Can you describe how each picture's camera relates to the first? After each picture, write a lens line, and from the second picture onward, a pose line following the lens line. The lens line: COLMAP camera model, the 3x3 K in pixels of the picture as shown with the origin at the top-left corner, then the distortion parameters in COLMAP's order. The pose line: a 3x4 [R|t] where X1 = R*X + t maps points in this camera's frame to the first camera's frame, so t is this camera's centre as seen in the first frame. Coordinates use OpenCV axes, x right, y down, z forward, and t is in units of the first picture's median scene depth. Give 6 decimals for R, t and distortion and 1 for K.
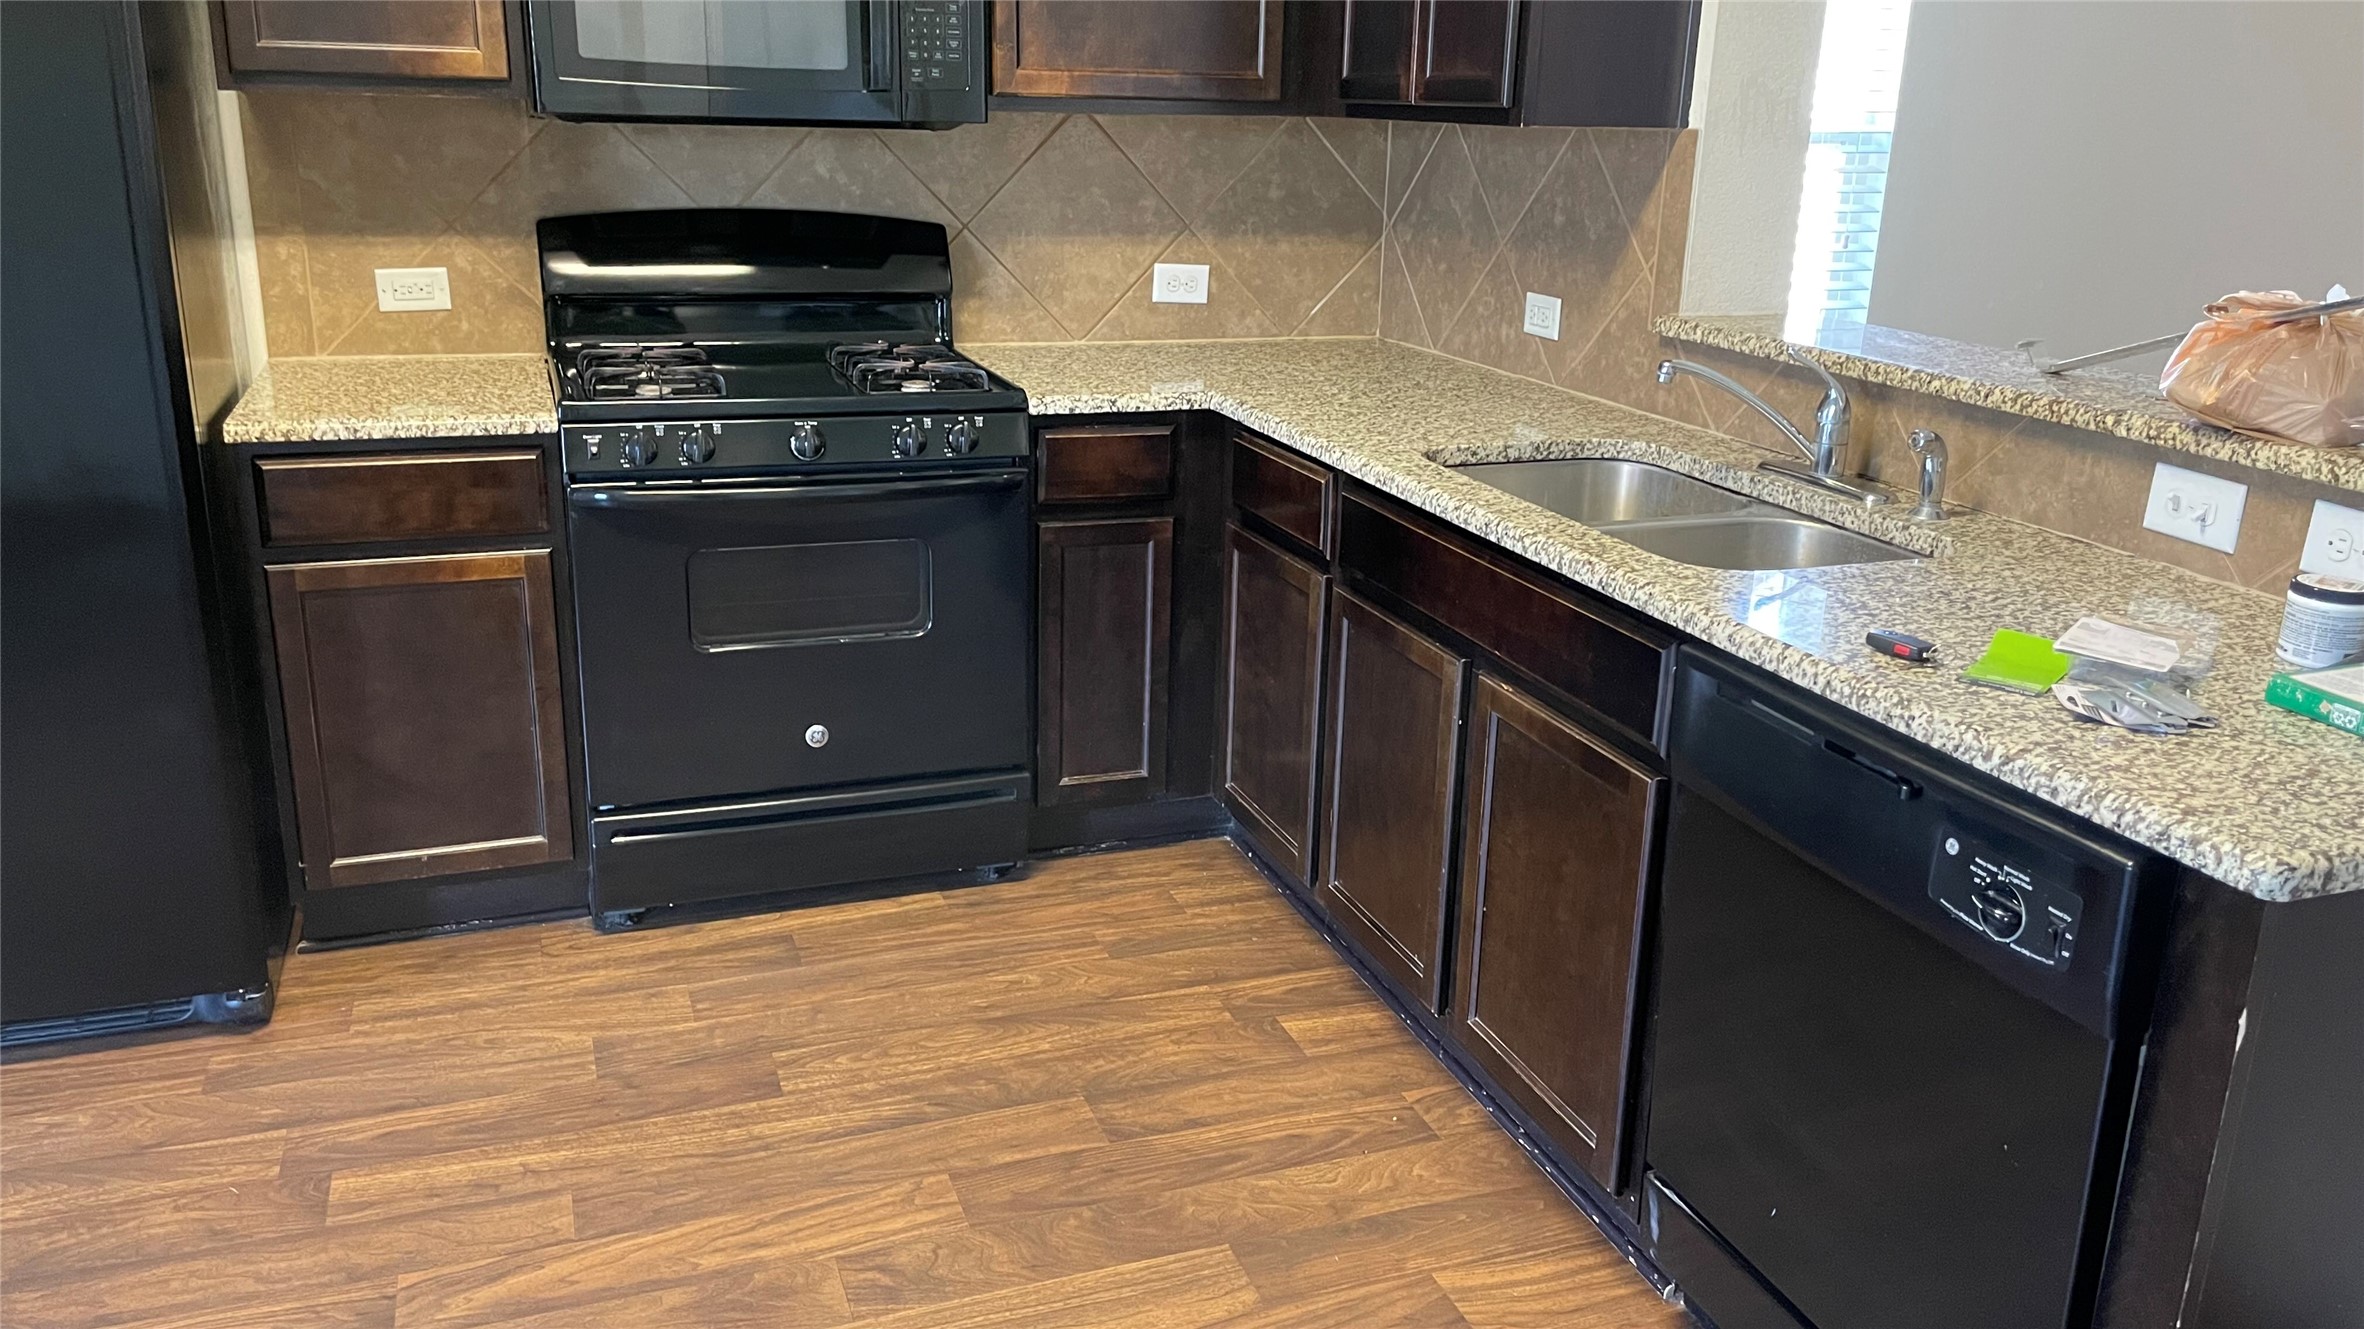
lens RADIAL K [[1799.0, 0, 1162.7], [0, 1799.0, 629.5], [0, 0, 1]] dist [0.038606, -0.006279]
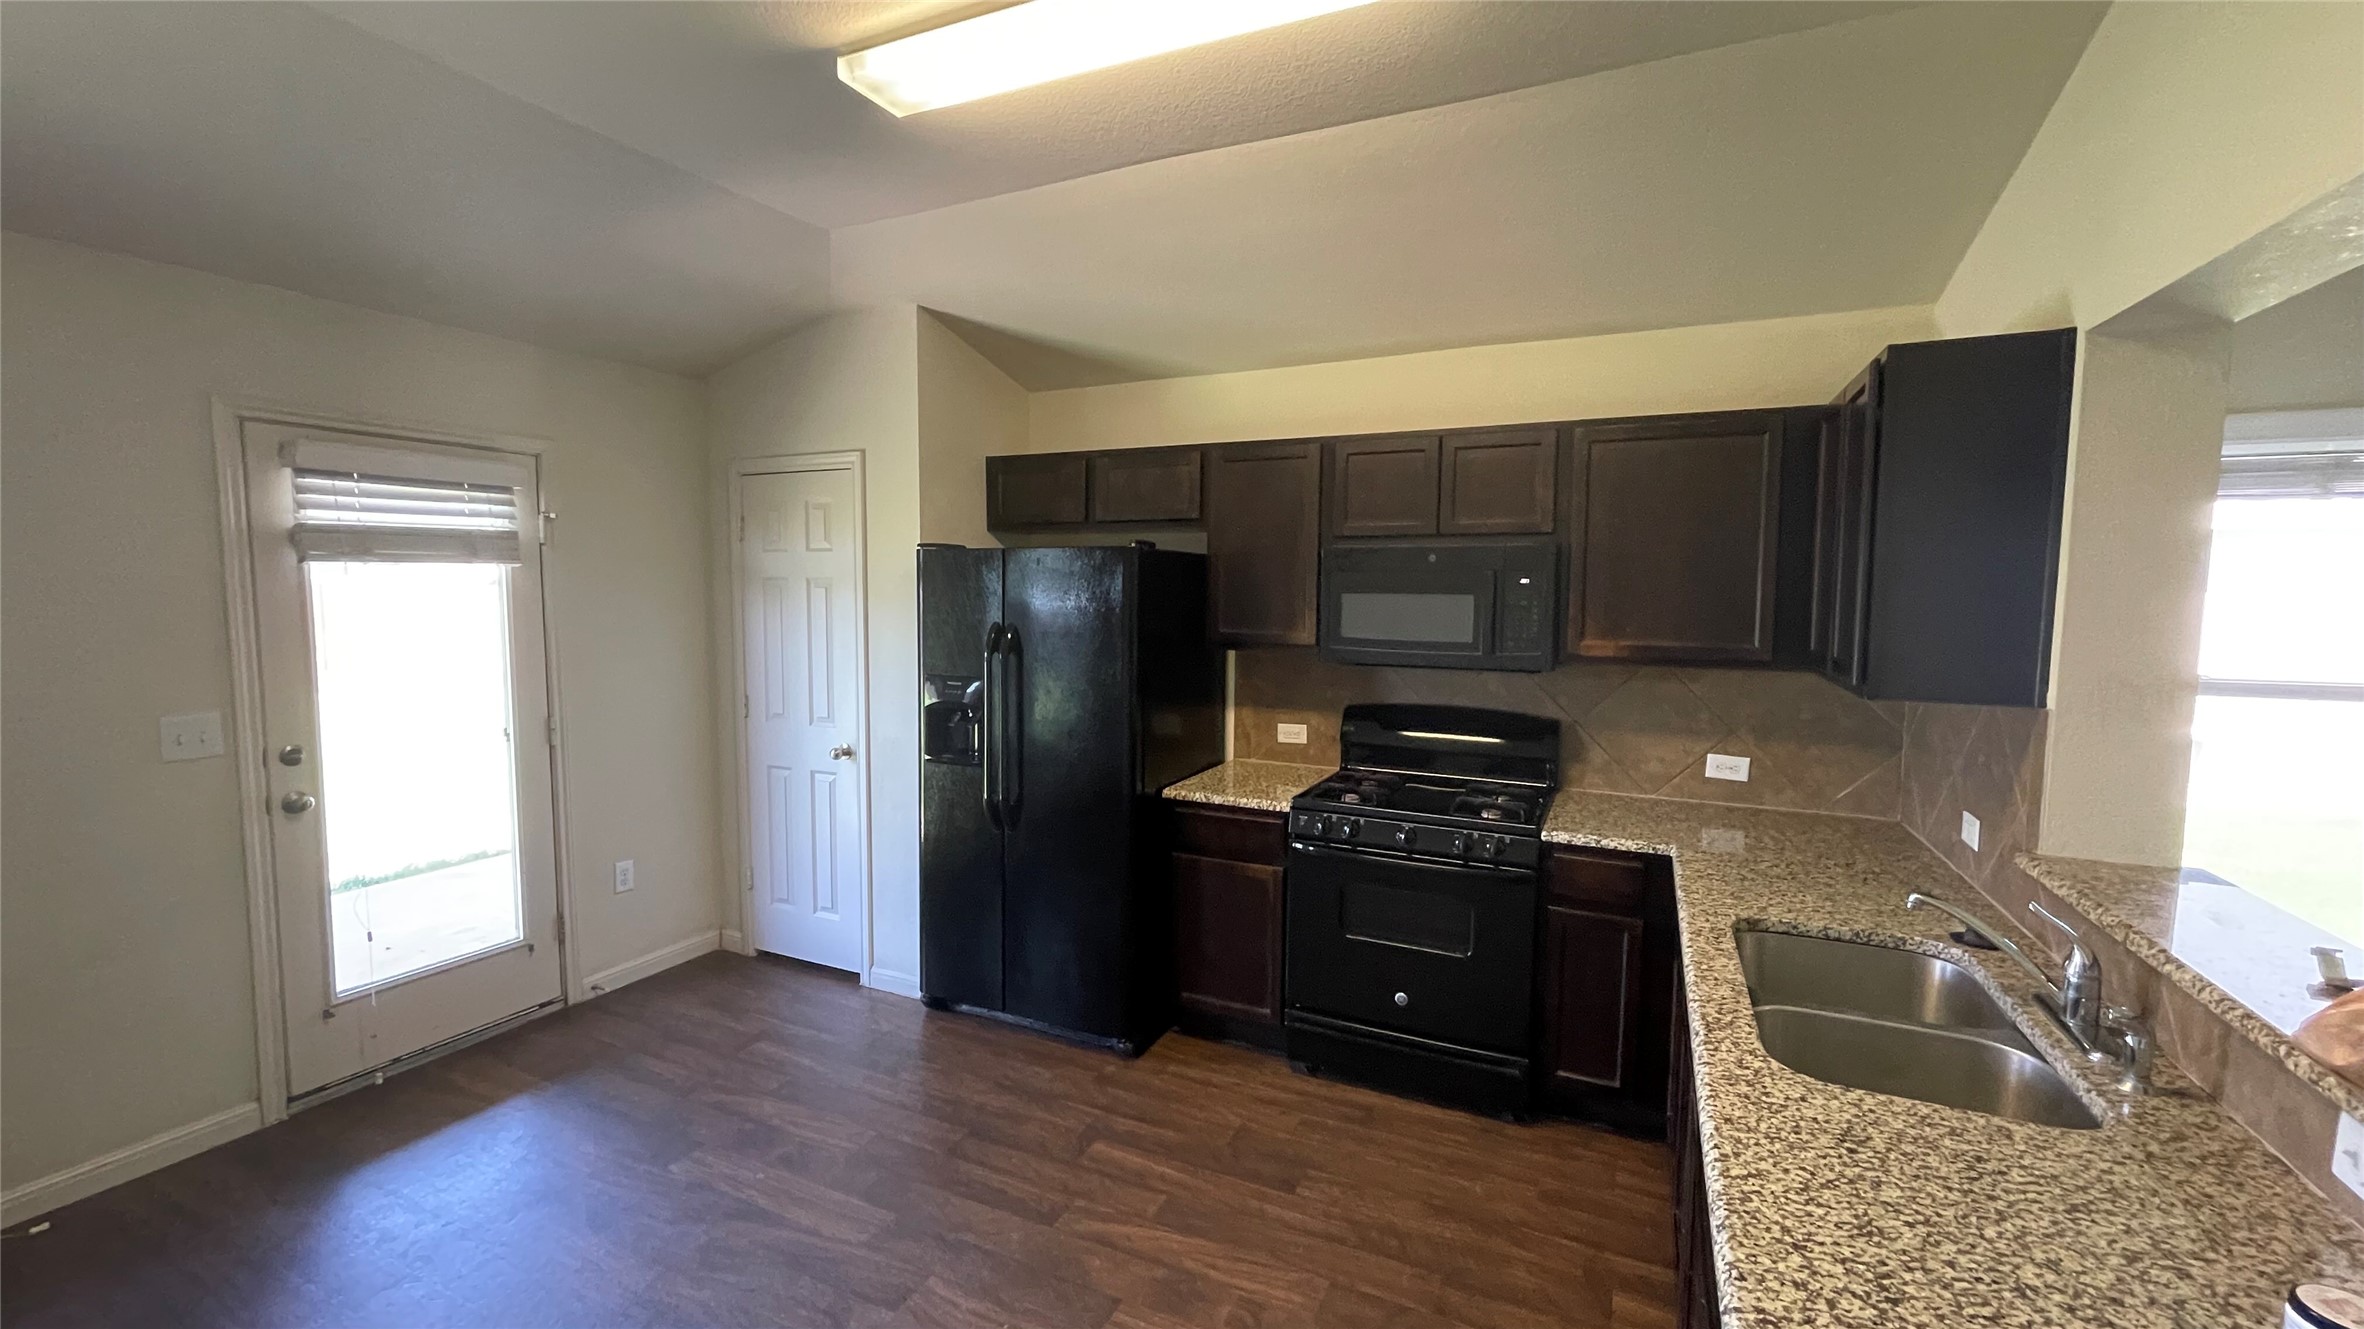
lens RADIAL K [[955.2, 0, 1172.5], [0, 955.2, 659.1], [0, 0, 1]] dist [-0.002059, -0.000064]
pose [[0.698309, 0.035062, -0.714937, 0.327989], [-0.193100, 0.970996, -0.140990, -0.094466], [0.689258, 0.236509, 0.684826, 0.110481]]
